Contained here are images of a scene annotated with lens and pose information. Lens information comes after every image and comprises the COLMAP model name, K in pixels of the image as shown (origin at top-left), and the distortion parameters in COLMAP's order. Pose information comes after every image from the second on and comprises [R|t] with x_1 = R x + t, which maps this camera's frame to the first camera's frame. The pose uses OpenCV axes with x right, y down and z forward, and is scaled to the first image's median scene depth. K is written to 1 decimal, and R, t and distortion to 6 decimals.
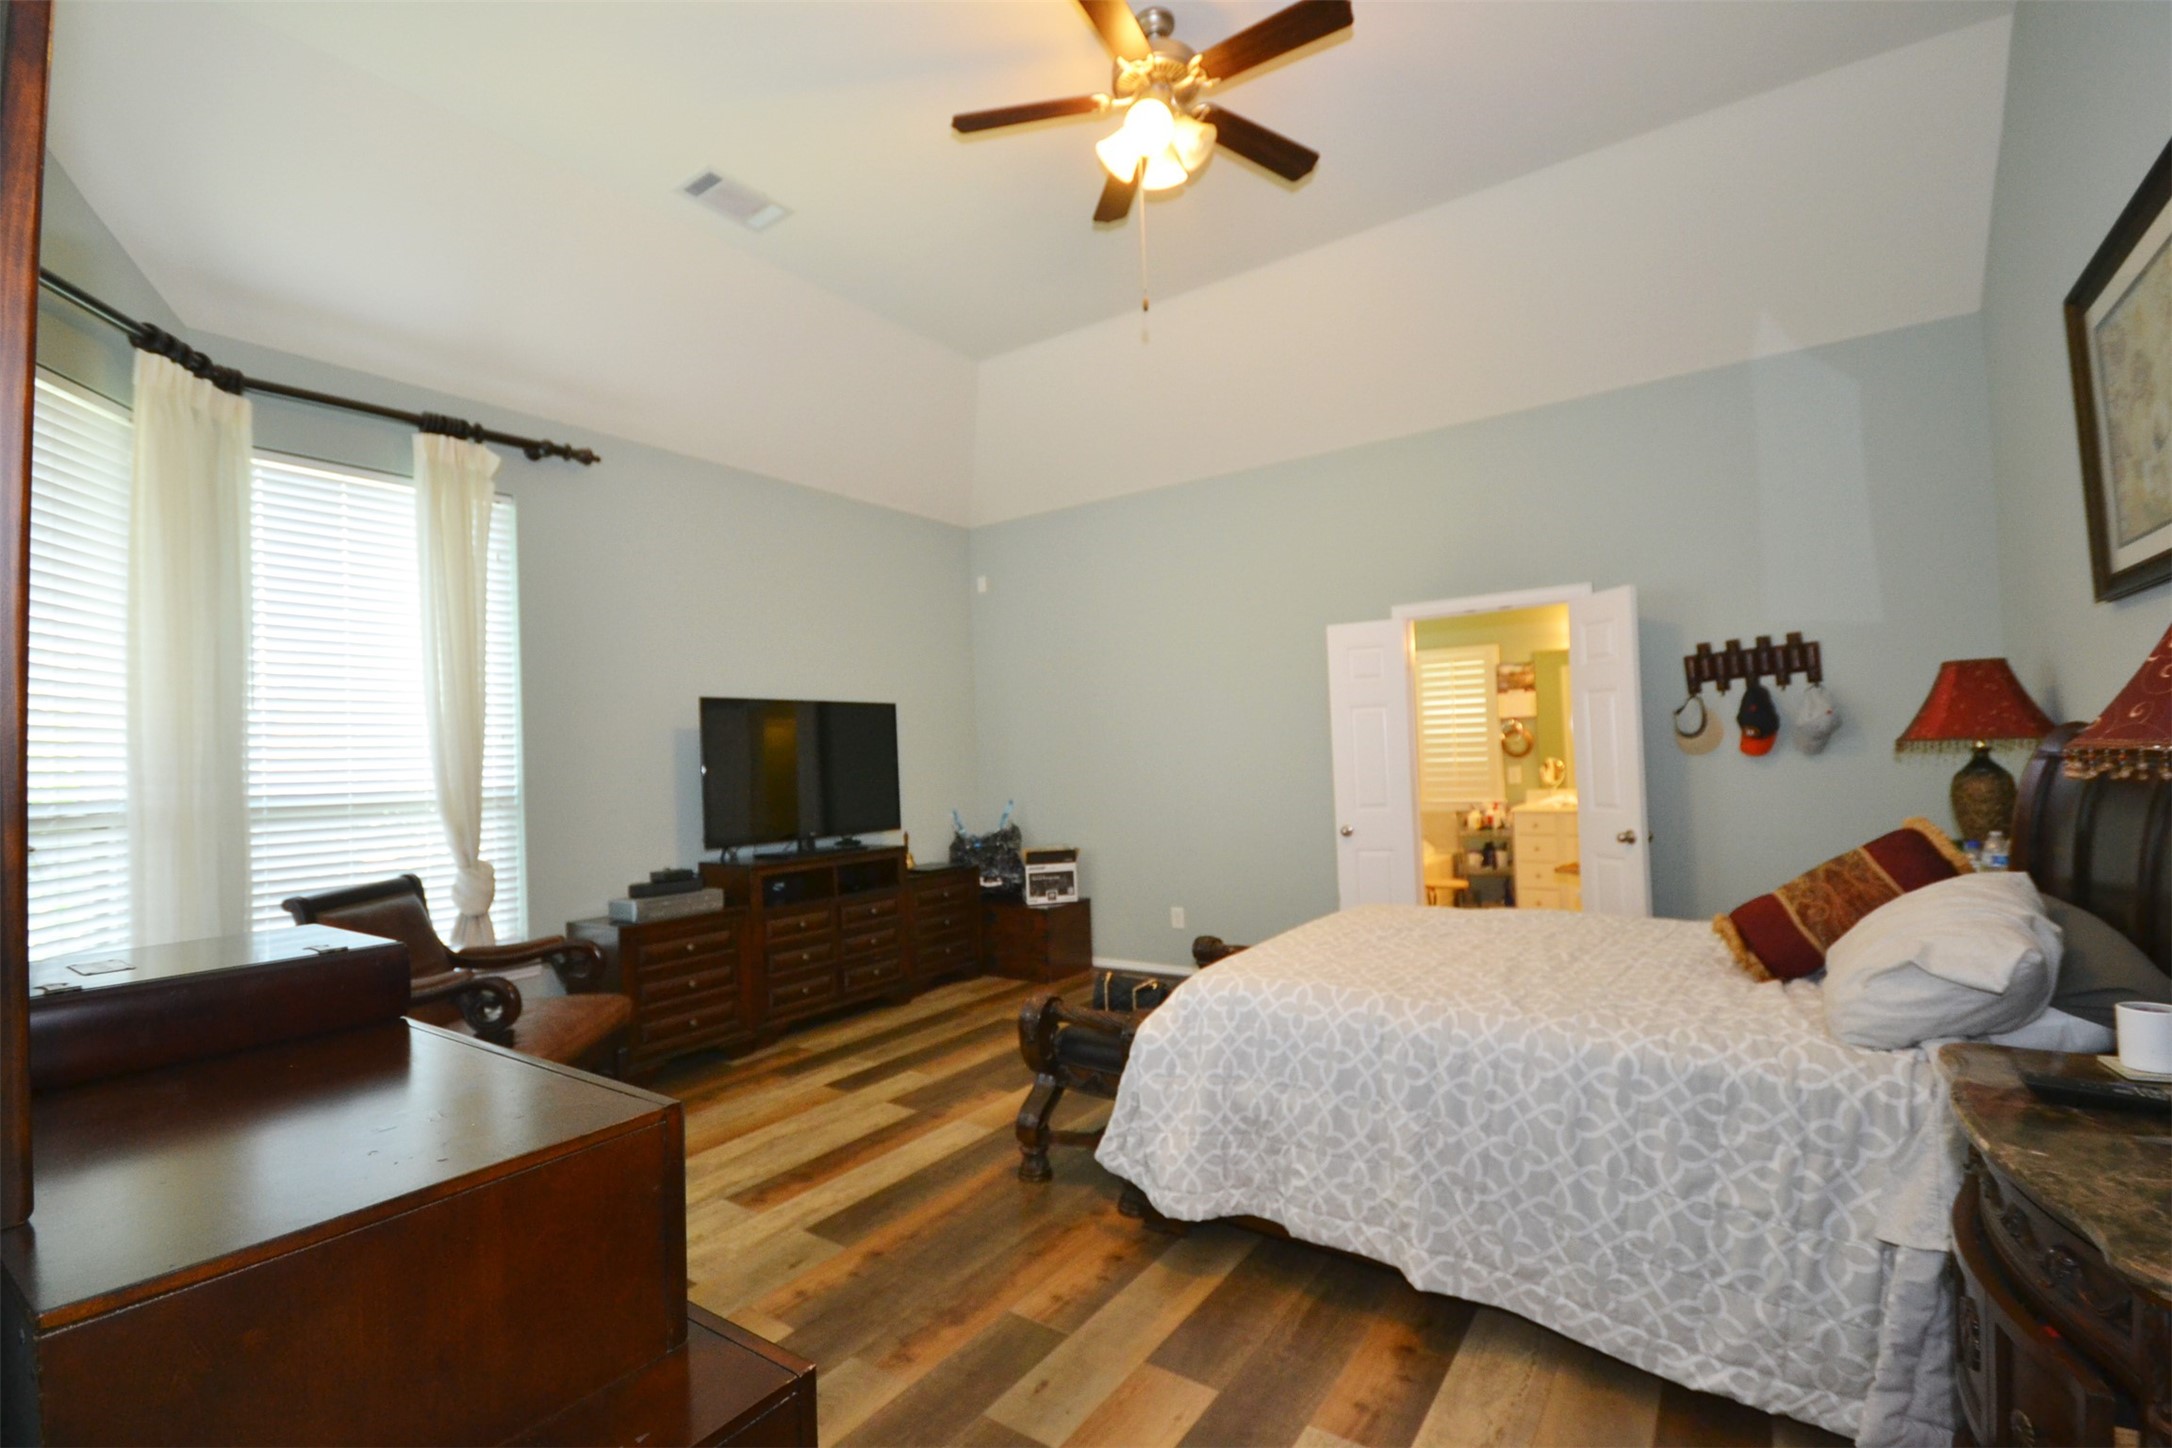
lens RADIAL K [[967.9, 0, 1085.6], [0, 967.9, 734.1], [0, 0, 1]] dist [0.017005, -0.015489]
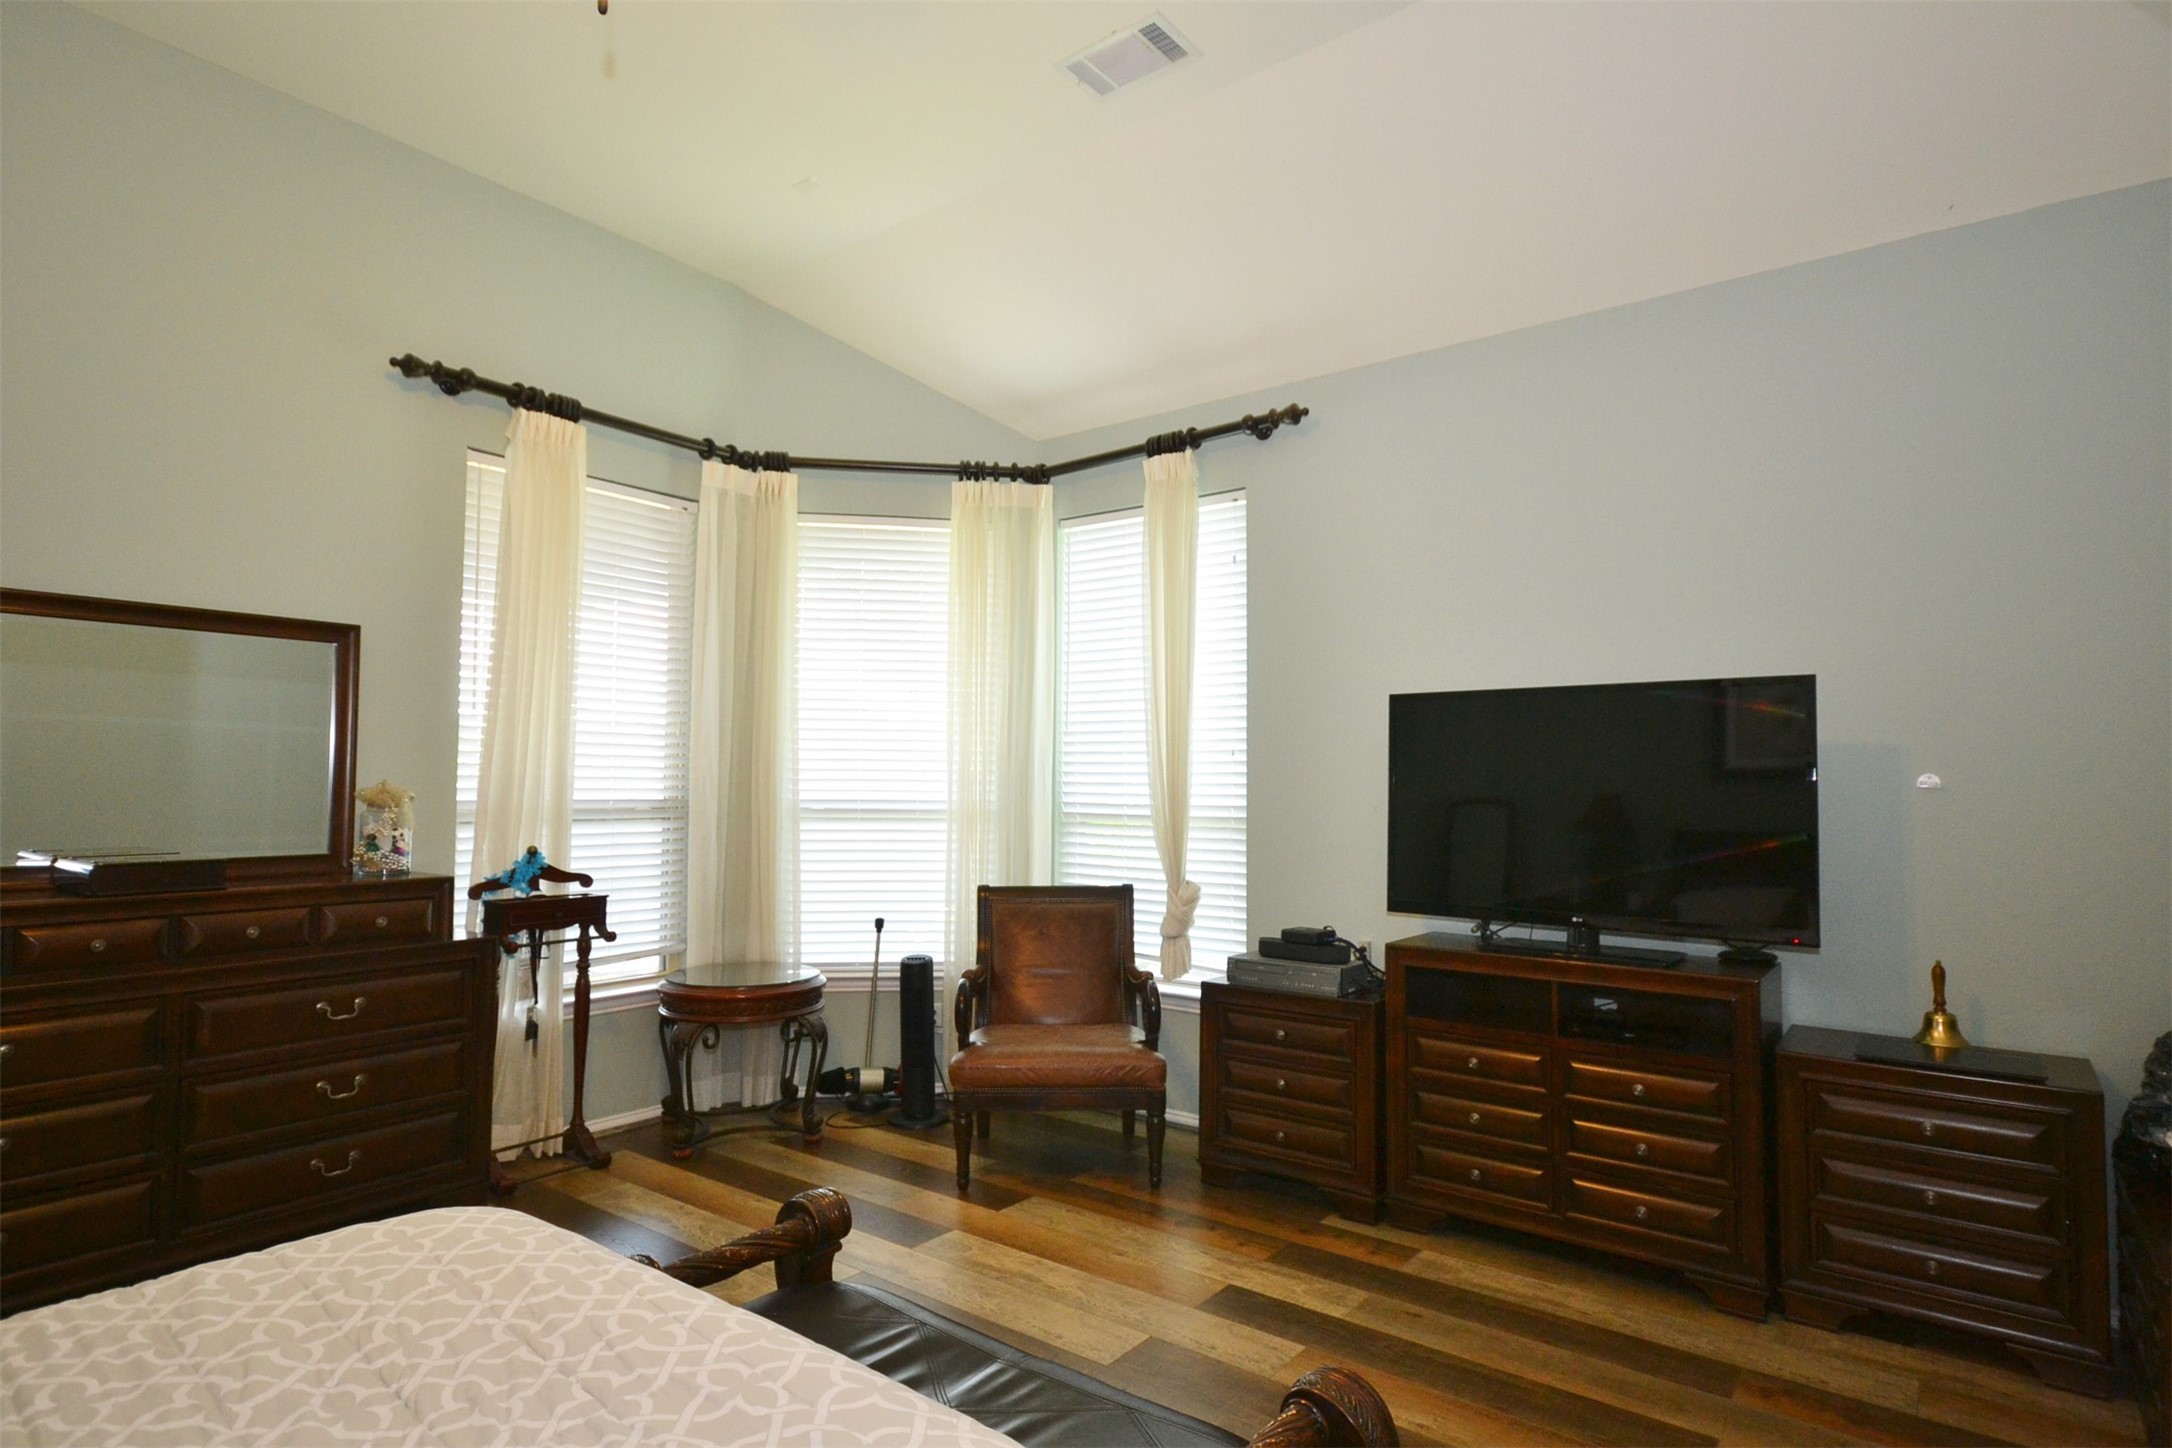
lens RADIAL K [[1148.4, 0, 1132.2], [0, 1148.4, 760.9], [0, 0, 1]] dist [0.000071, 0.000041]
pose [[-0.049179, -0.002470, -0.998787, 0.478521], [0.008155, 0.999963, -0.002875, 0.012542], [0.998757, -0.008287, -0.049157, 0.929551]]
